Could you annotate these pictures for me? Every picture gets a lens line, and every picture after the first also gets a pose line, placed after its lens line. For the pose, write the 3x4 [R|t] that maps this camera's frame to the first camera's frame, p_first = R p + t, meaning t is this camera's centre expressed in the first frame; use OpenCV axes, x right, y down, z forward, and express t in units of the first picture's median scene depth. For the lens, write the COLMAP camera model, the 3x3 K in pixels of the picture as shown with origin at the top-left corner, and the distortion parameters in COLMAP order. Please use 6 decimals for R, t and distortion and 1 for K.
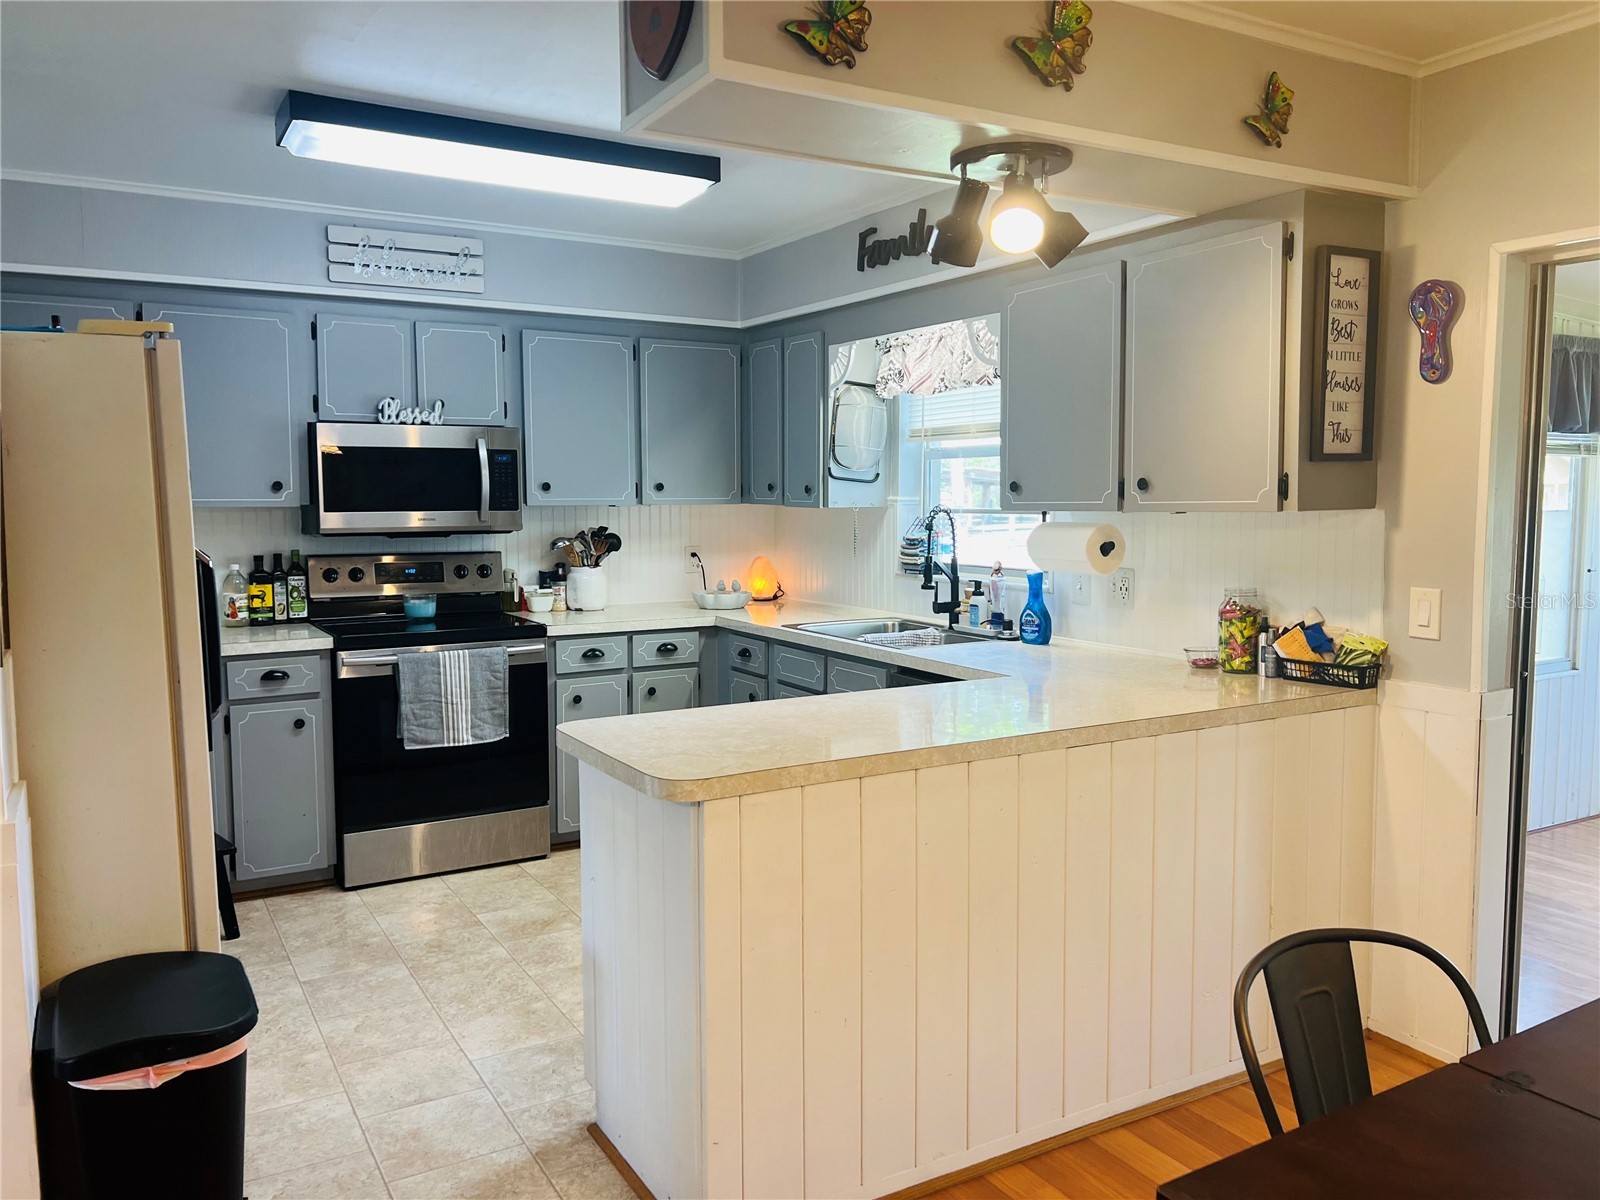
lens RADIAL K [[1195.0, 0, 798.0], [0, 1195.0, 589.5], [0, 0, 1]] dist [0.070269, -0.113744]
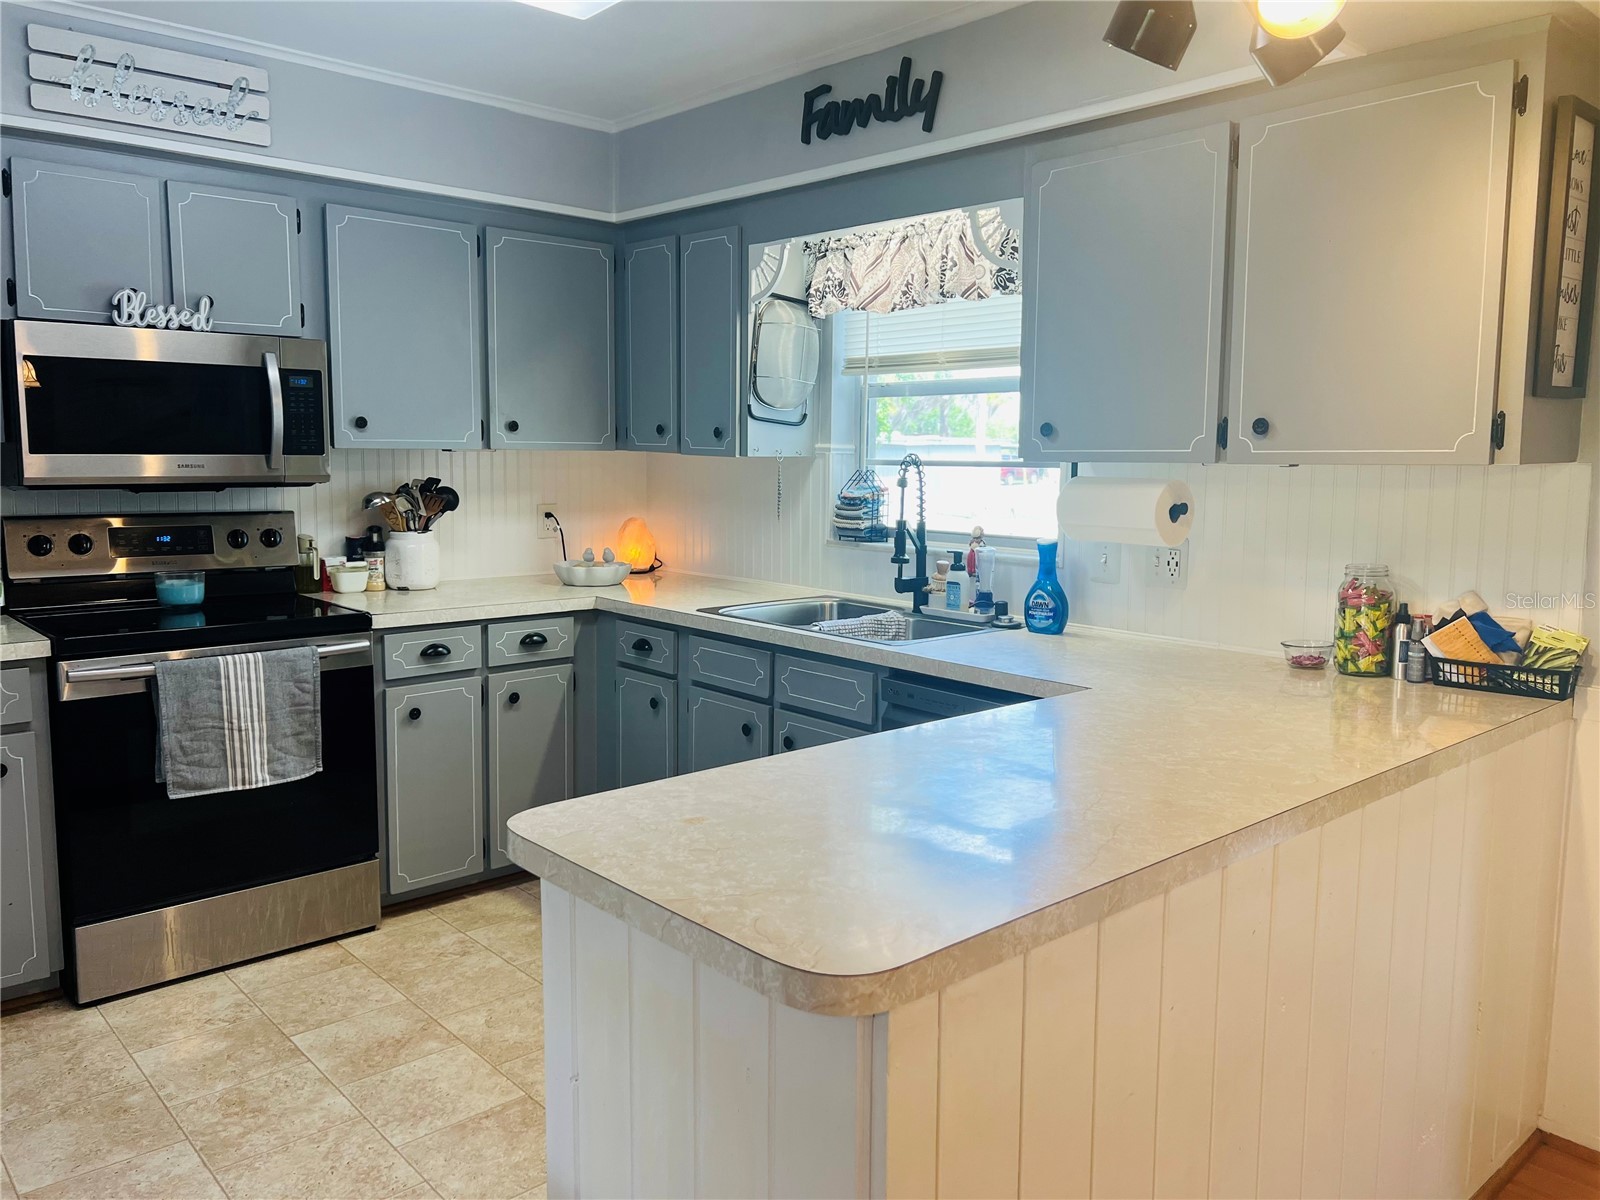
lens RADIAL K [[1194.7, 0, 799.0], [0, 1194.7, 586.3], [0, 0, 1]] dist [0.012902, -0.004183]
pose [[0.978675, -0.010365, 0.205151, -0.109483], [0.003223, 0.999378, 0.035116, -0.012009], [-0.205387, -0.033706, 0.978100, 0.249523]]
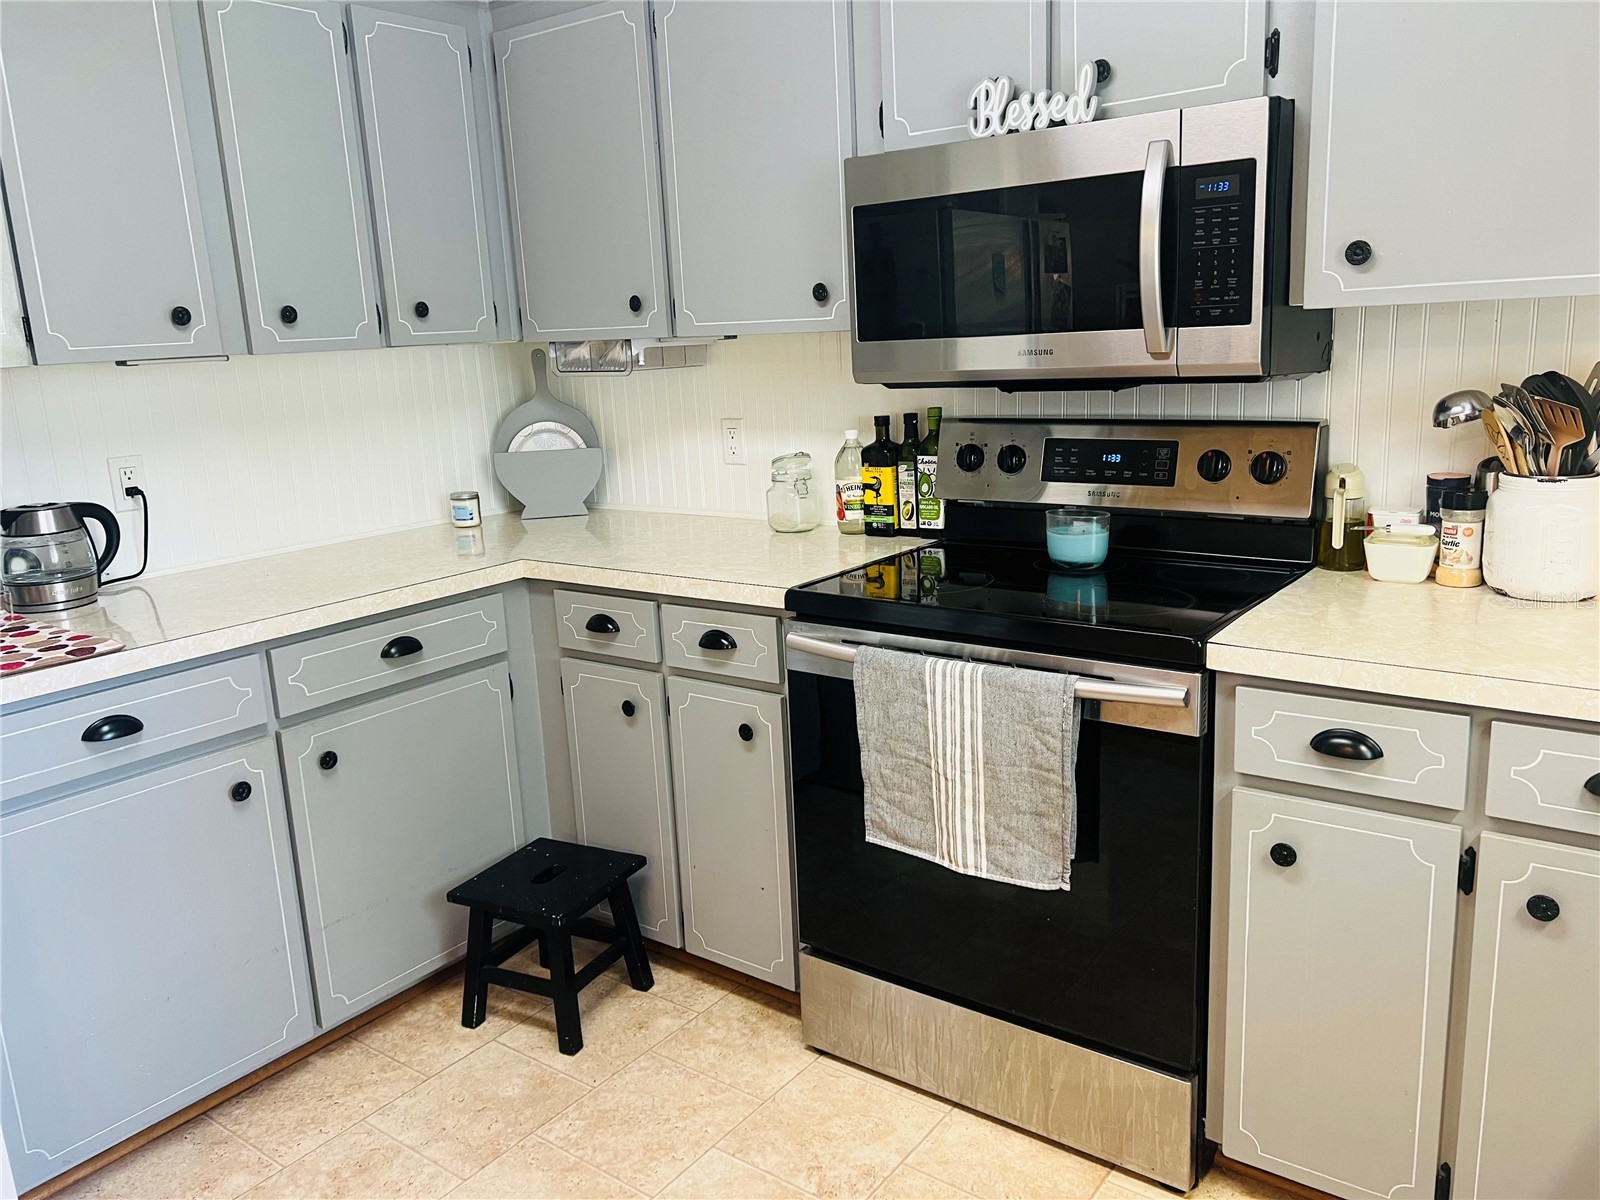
lens RADIAL K [[1195.0, 0, 798.0], [0, 1195.0, 589.5], [0, 0, 1]] dist [0.070269, -0.113744]
pose [[0.394624, 0.178084, -0.901420, 0.077002], [-0.031667, 0.983092, 0.180356, -0.051111], [0.918297, -0.042628, 0.393591, 0.767315]]
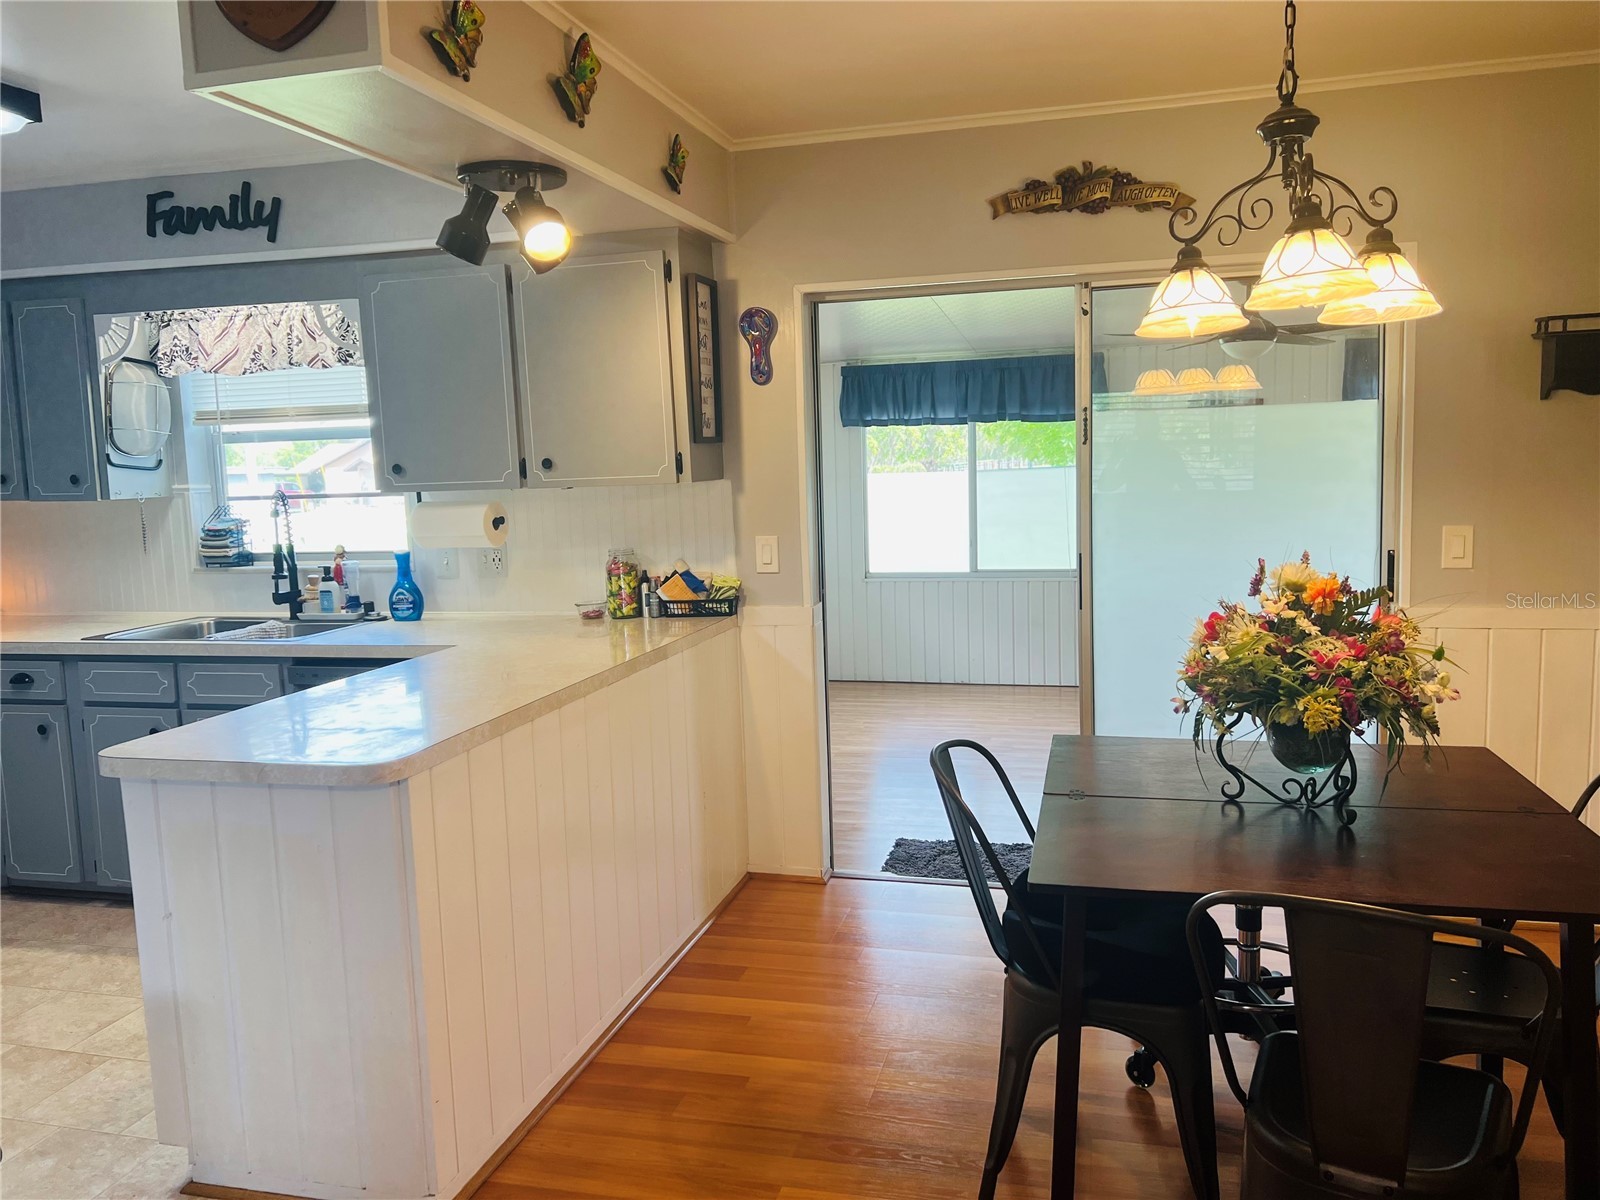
lens RADIAL K [[1196.1, 0, 808.6], [0, 1196.1, 596.3], [0, 0, 1]] dist [0.086519, -0.107357]
pose [[0.700681, -0.101297, 0.706247, -0.272752], [0.088416, 0.994568, 0.054932, -0.002231], [-0.707975, 0.023954, 0.705832, 0.011596]]
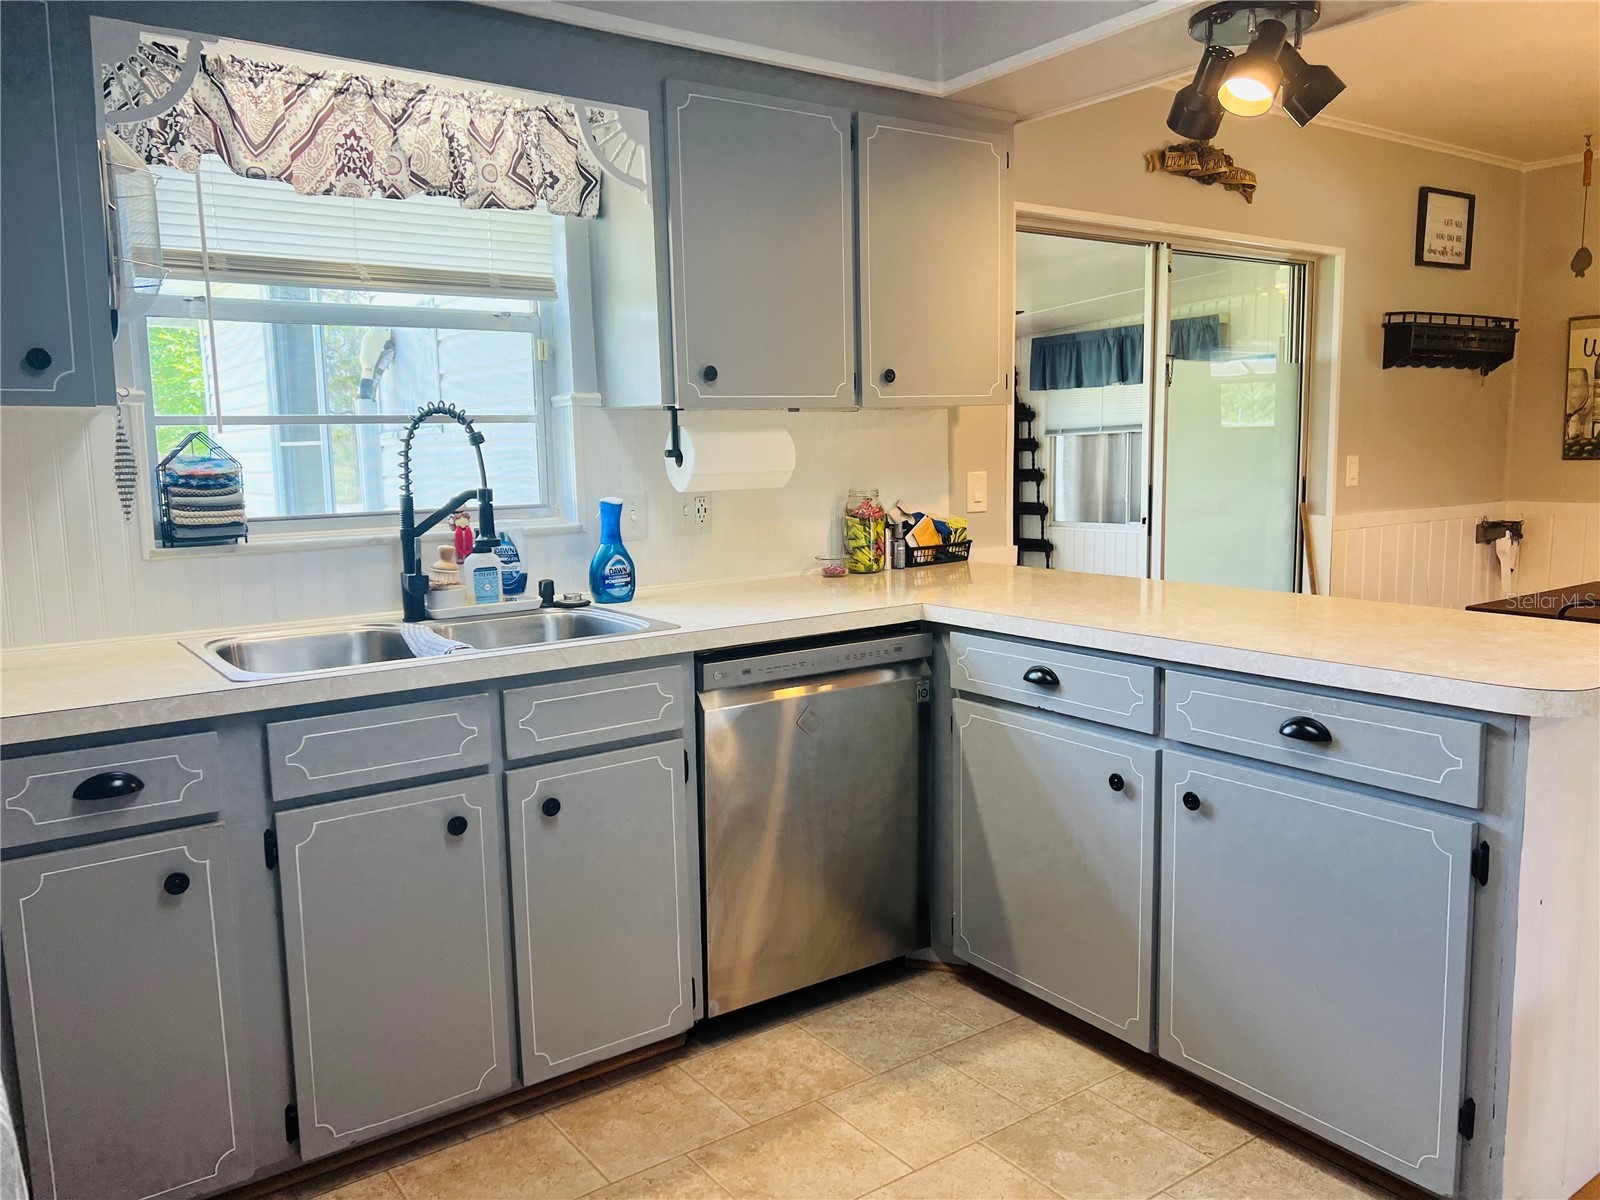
lens RADIAL K [[1196.1, 0, 808.6], [0, 1196.1, 596.3], [0, 0, 1]] dist [0.086519, -0.107357]
pose [[-0.100742, -0.122410, 0.987353, -0.475853], [0.101023, 0.986014, 0.132552, -0.037718], [-0.989770, 0.113099, -0.086967, 0.871520]]
